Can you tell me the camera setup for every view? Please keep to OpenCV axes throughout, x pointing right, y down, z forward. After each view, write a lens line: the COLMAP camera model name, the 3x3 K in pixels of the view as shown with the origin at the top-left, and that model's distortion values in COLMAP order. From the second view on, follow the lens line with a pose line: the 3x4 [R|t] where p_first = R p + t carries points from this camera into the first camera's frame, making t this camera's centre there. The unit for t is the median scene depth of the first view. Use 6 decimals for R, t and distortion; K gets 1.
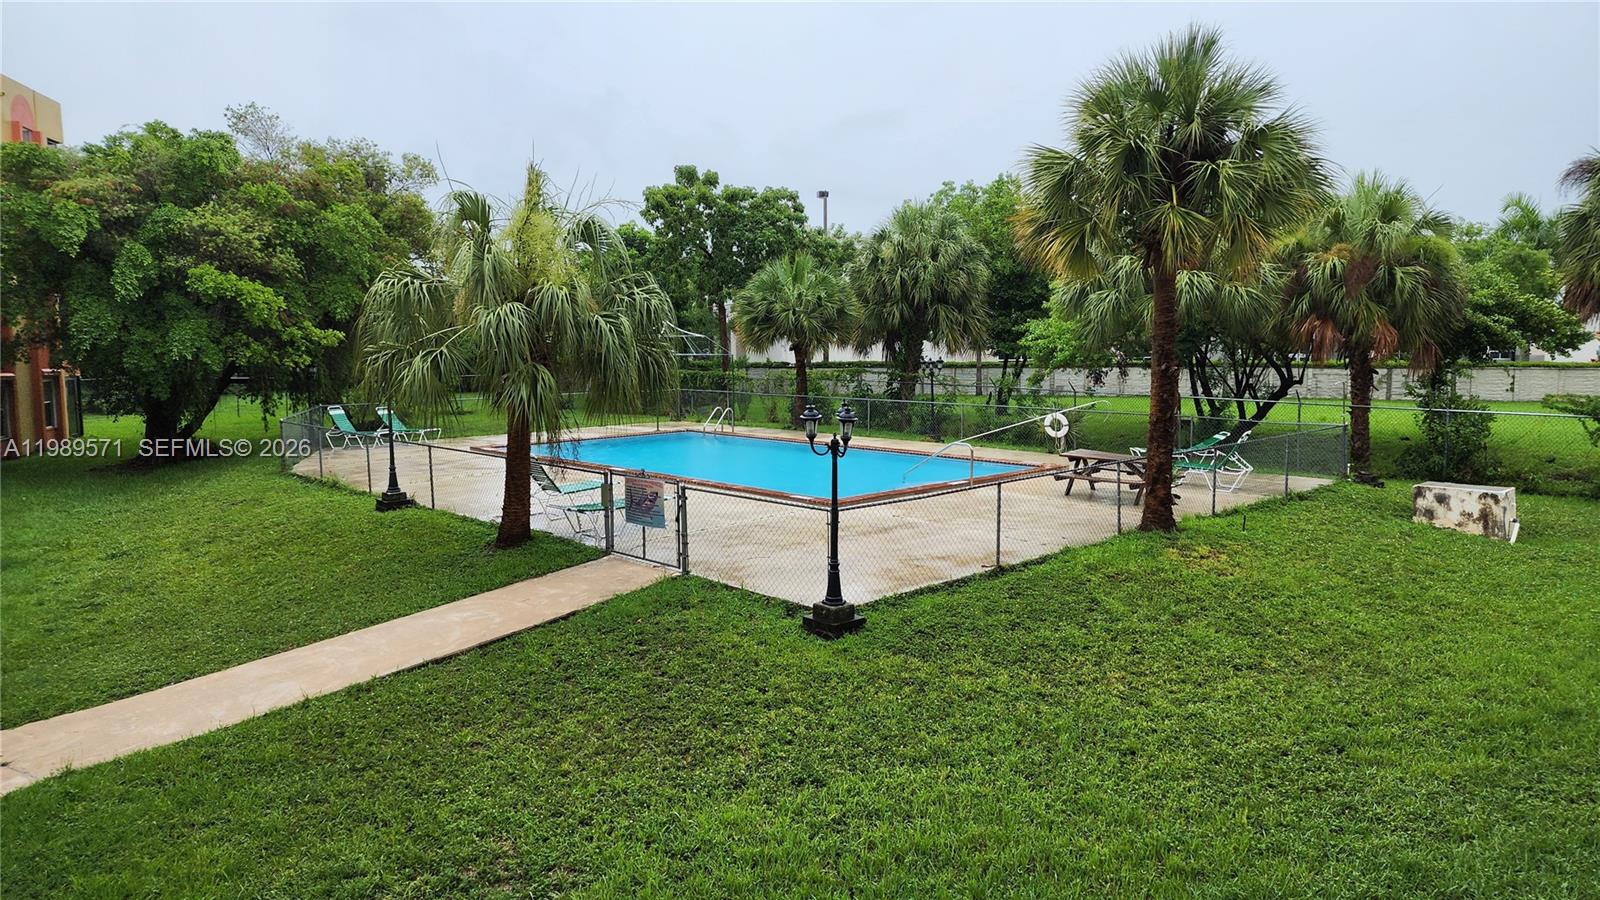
lens RADIAL K [[1087.3, 0, 814.2], [0, 1087.3, 441.0], [0, 0, 1]] dist [0.080665, -0.077812]
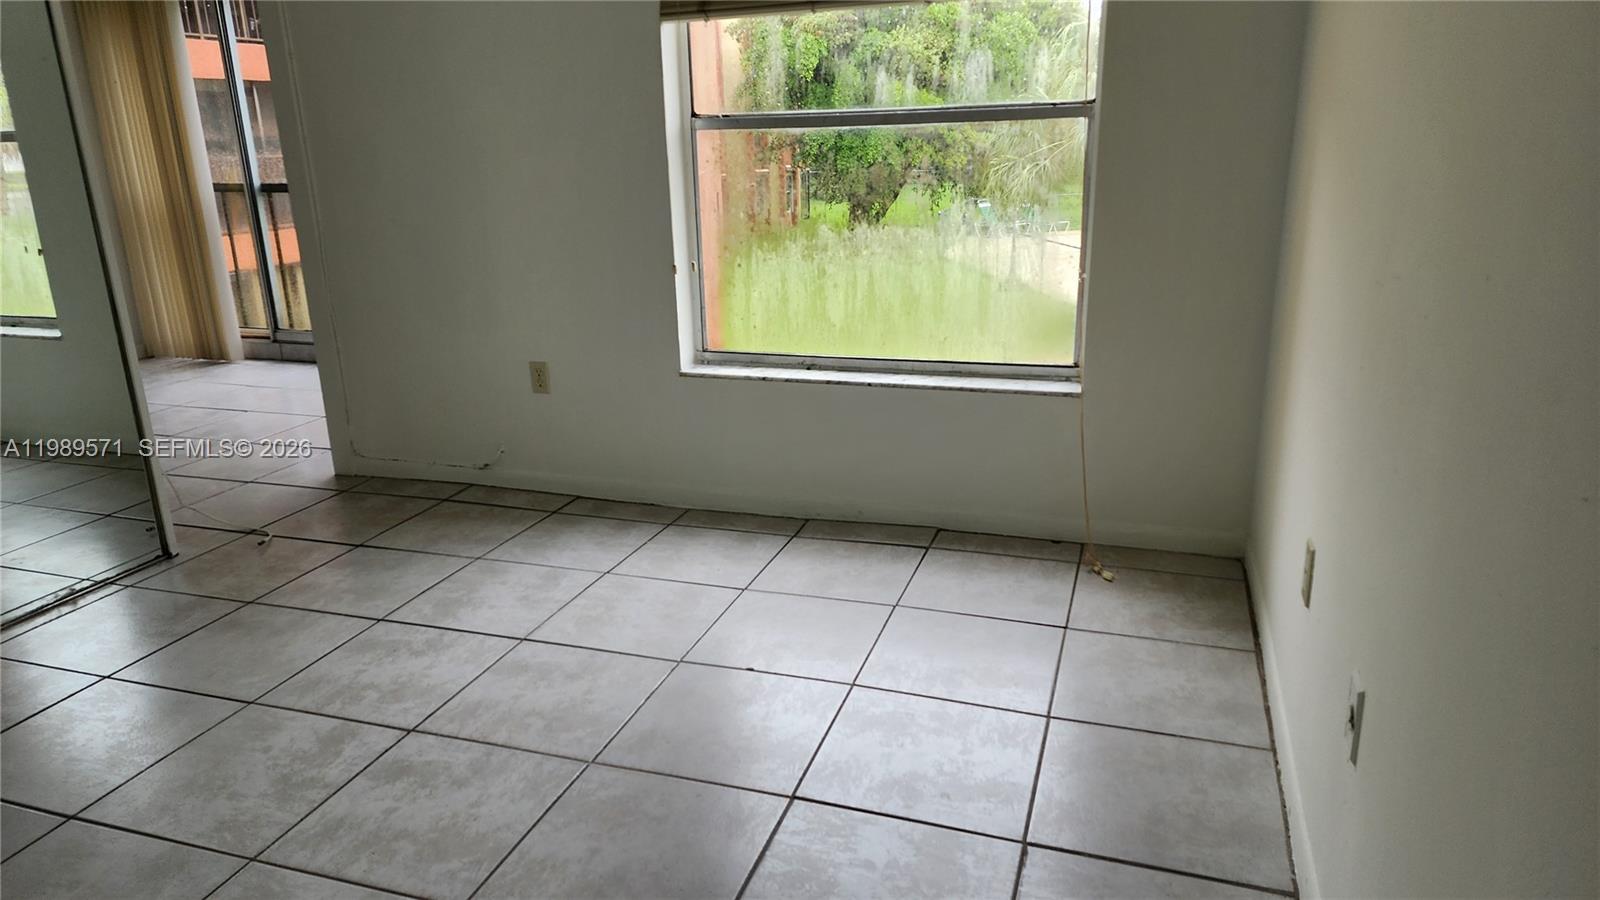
lens RADIAL K [[1087.3, 0, 802.7], [0, 1087.3, 457.2], [0, 0, 1]] dist [0.080665, -0.077812]
pose [[0.830875, 0.149118, -0.536107, 0.082878], [-0.036408, 0.975929, 0.215028, -0.007675], [0.555267, -0.159143, 0.816304, -0.125365]]
